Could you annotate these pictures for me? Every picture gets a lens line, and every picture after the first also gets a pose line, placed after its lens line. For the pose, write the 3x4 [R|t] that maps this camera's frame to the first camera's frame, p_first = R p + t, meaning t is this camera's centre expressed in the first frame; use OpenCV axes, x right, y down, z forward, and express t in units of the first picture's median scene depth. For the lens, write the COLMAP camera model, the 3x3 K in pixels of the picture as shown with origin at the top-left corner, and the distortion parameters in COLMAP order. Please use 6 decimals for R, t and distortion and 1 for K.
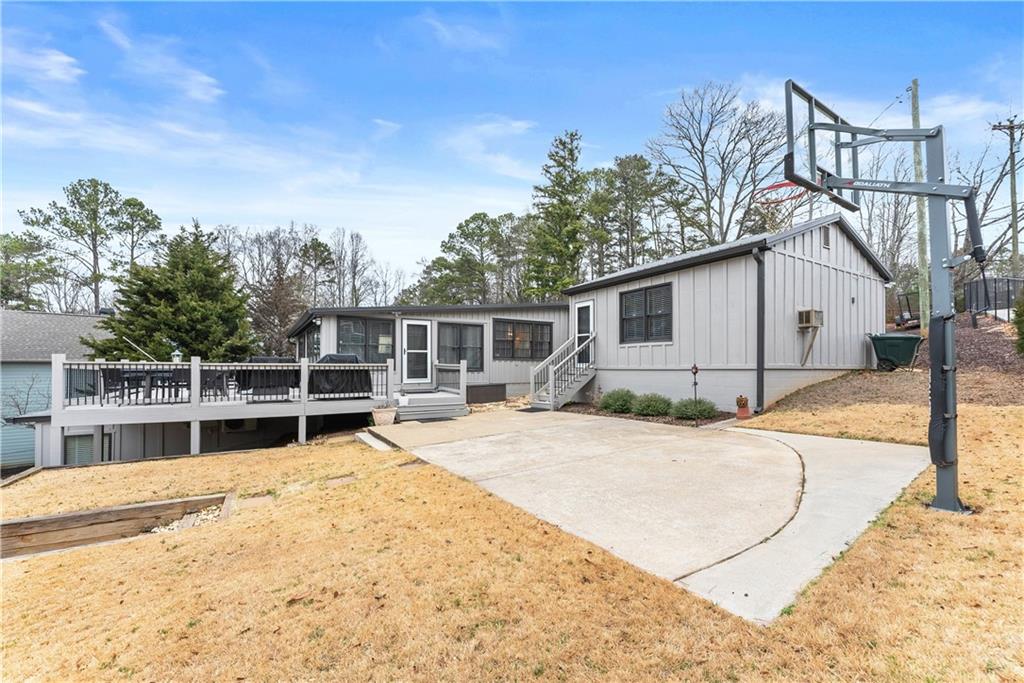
lens RADIAL K [[417.0, 0, 508.2], [0, 417.0, 356.0], [0, 0, 1]] dist [0.001756, -0.000004]
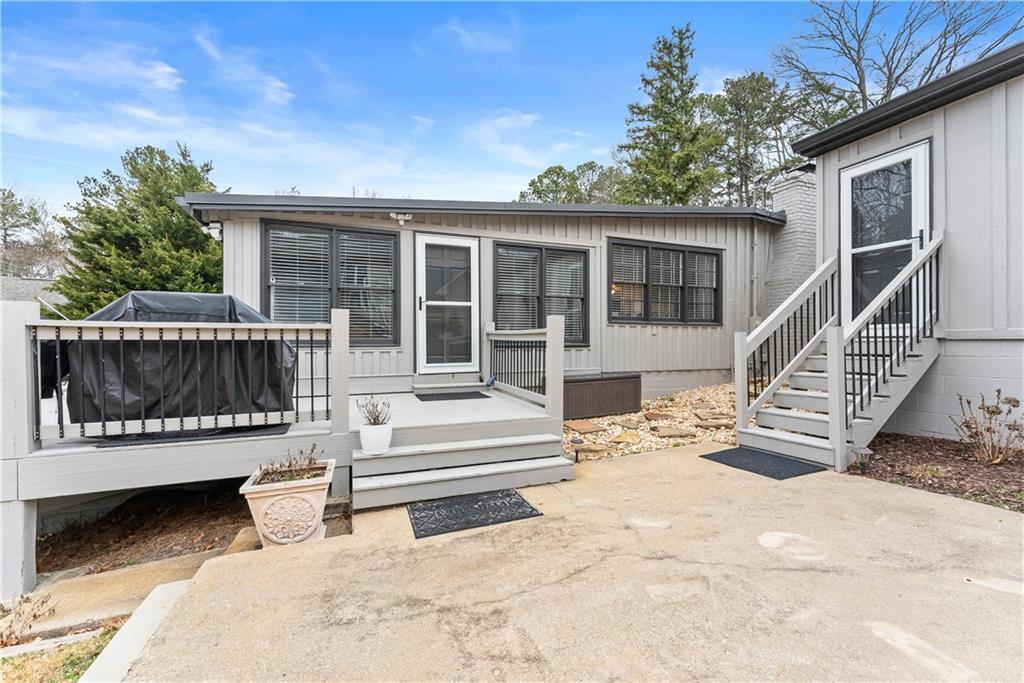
lens RADIAL K [[426.7, 0, 516.9], [0, 426.7, 341.2], [0, 0, 1]] dist [0.001192, 0.000392]
pose [[0.988517, -0.004334, -0.151050, -0.064432], [0.007316, 0.999789, 0.019194, 0.019231], [0.150935, -0.020079, 0.988340, 0.480688]]
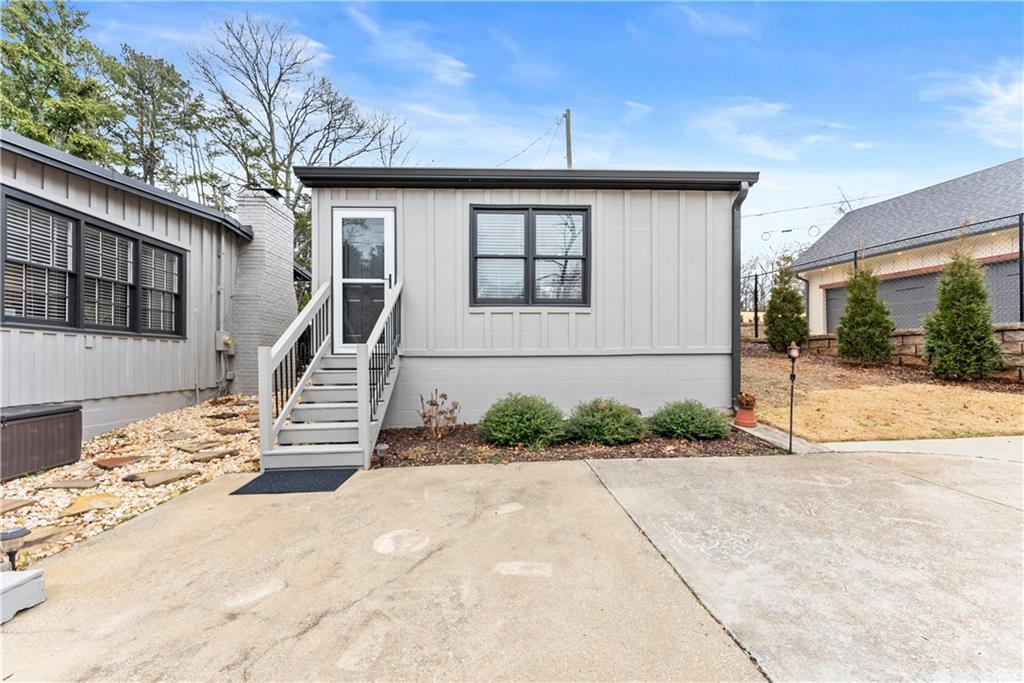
lens RADIAL K [[417.0, 0, 508.2], [0, 417.0, 356.0], [0, 0, 1]] dist [0.001756, -0.000004]
pose [[0.481584, 0.004170, 0.876390, -0.115743], [-0.017153, 0.999842, 0.004668, 0.021802], [-0.876232, -0.017280, 0.481580, 0.532854]]
